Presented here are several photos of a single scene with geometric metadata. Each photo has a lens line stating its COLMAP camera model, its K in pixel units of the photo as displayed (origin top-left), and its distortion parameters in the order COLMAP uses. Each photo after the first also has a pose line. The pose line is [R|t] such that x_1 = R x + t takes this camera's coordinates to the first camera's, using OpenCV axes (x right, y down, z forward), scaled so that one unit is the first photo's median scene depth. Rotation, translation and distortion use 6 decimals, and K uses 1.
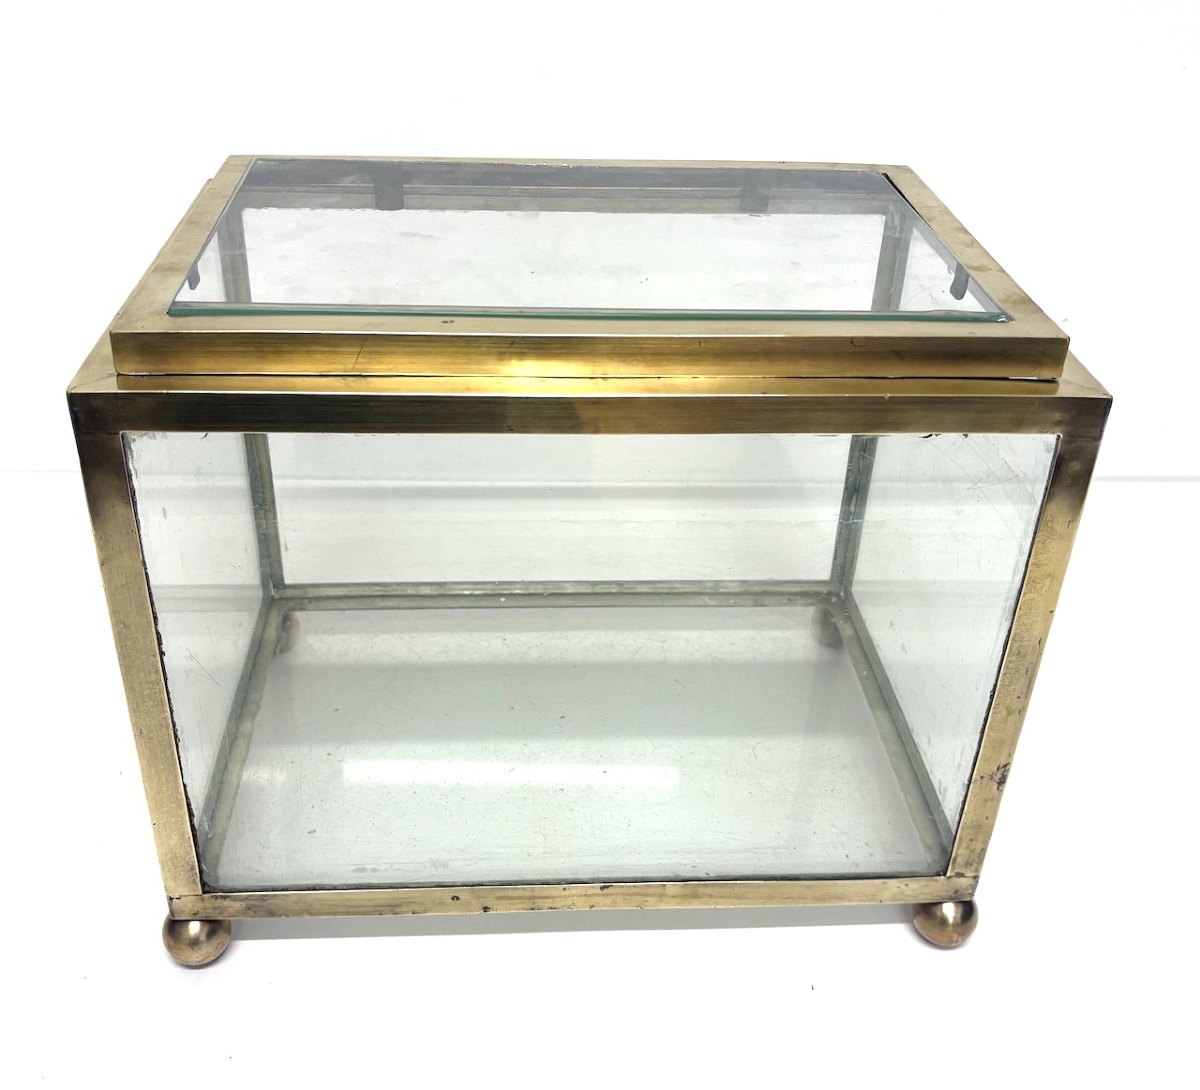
lens RADIAL K [[1248.5, 0, 600.0], [0, 1248.5, 545.0], [0, 0, 1]] dist [0.017709, 0.025367]
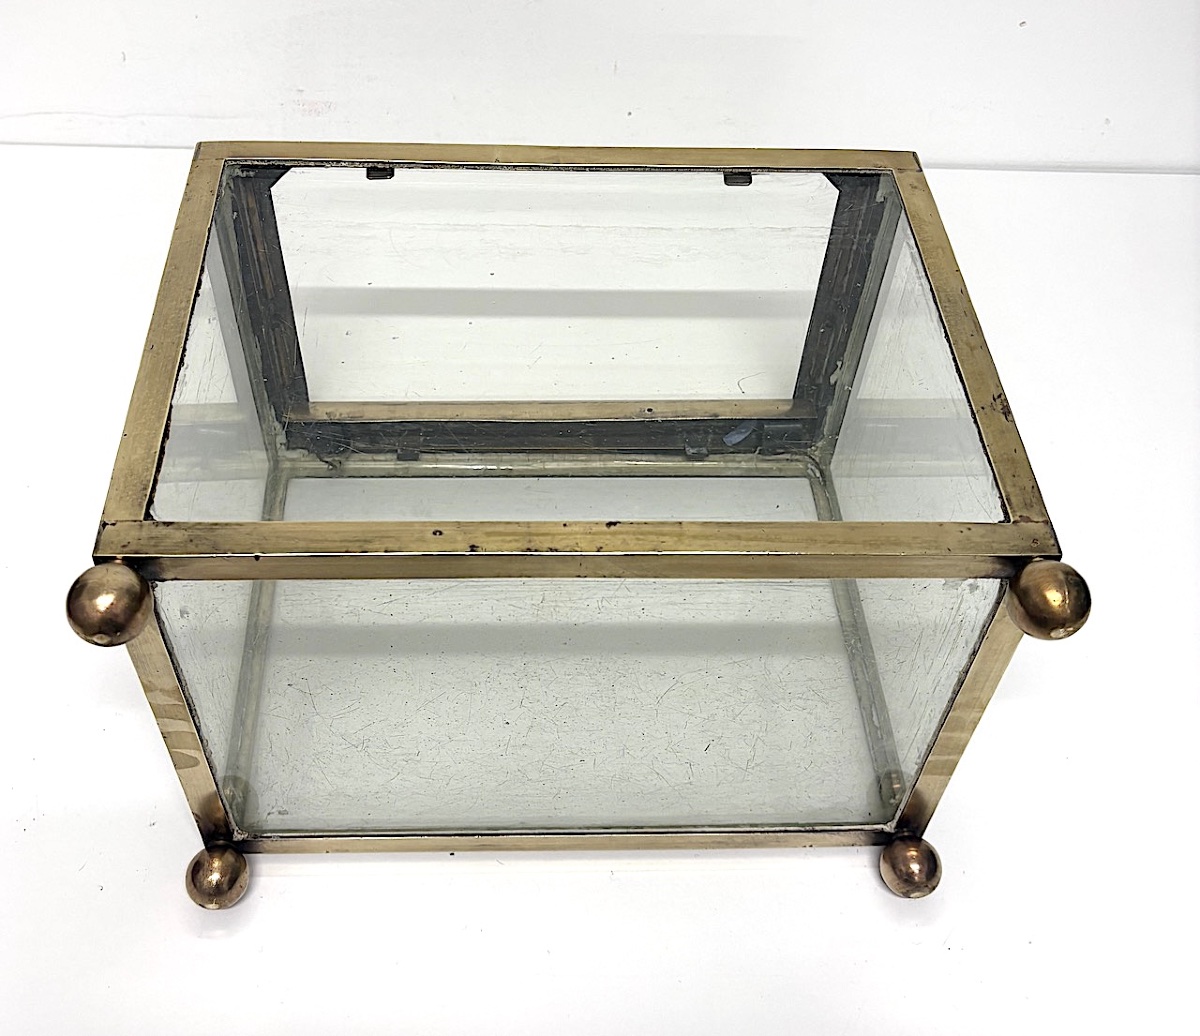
lens RADIAL K [[1298.7, 0, 600.0], [0, 1298.7, 518.0], [0, 0, 1]] dist [0.112248, -0.013683]
pose [[0.995256, -0.087518, 0.042490, -0.041285], [0.066556, 0.293956, -0.953499, 1.111717], [0.070958, 0.951804, 0.298386, 0.718933]]
